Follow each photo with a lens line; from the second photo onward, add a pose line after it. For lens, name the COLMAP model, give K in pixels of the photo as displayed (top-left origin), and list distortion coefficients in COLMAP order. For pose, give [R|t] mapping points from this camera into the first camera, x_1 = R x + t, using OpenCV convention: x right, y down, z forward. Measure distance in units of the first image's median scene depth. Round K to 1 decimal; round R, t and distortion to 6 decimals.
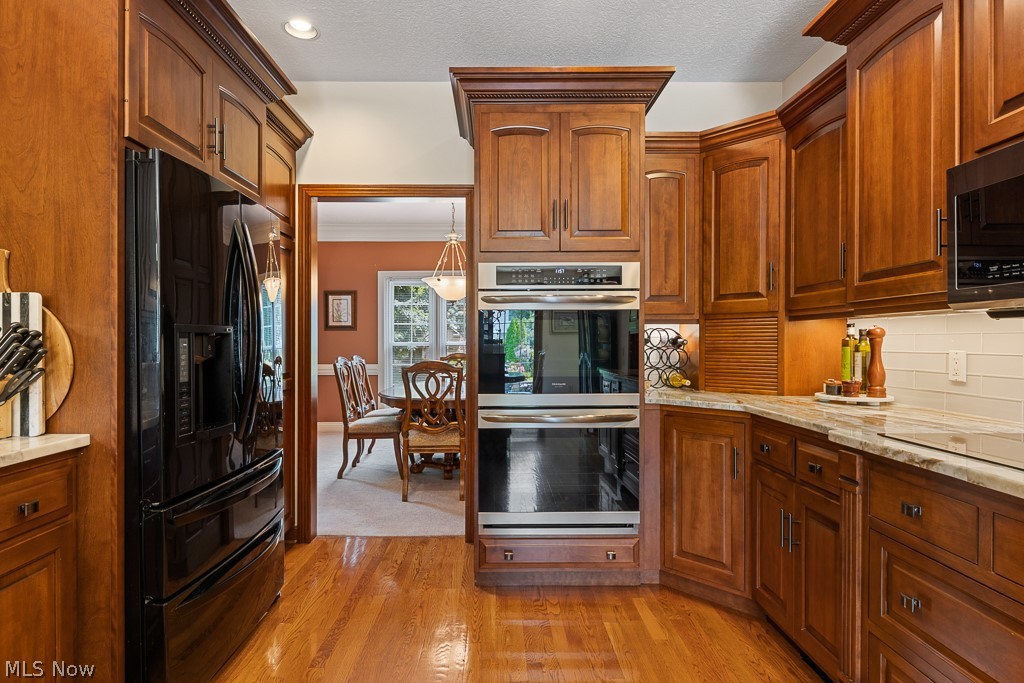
lens RADIAL K [[518.7, 0, 480.2], [0, 518.7, 342.1], [0, 0, 1]] dist [0.010484, -0.005178]
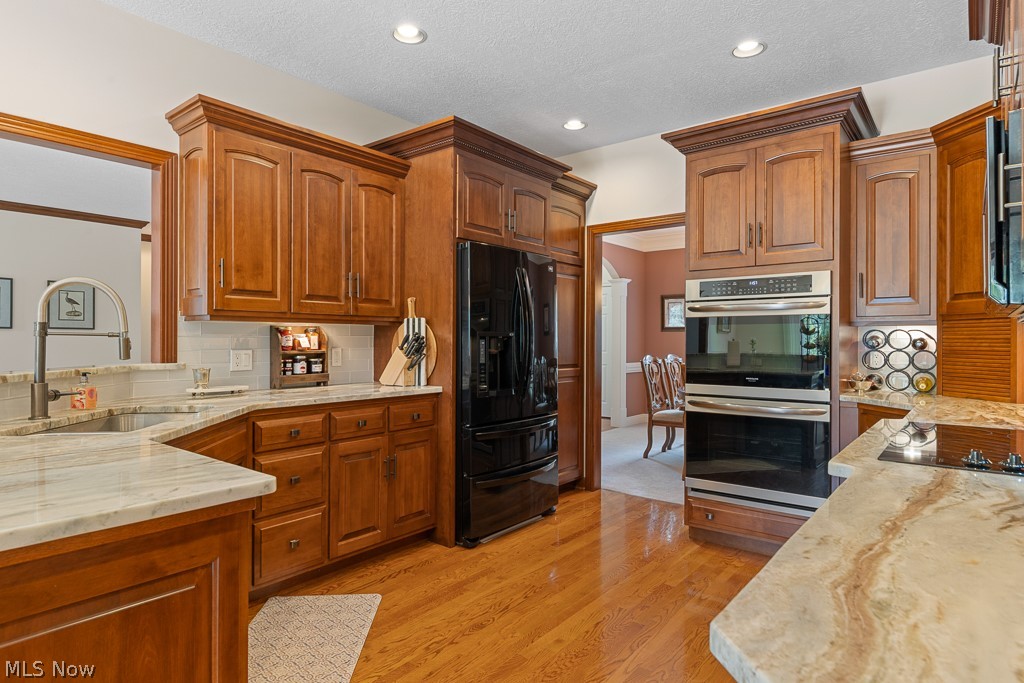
lens RADIAL K [[566.1, 0, 512.5], [0, 566.1, 339.7], [0, 0, 1]] dist [0.004343, -0.000169]
pose [[0.780860, 0.003051, -0.624698, 0.528005], [-0.006124, 0.999977, -0.002771, -0.000865], [0.624676, 0.005990, 0.780861, -0.345007]]
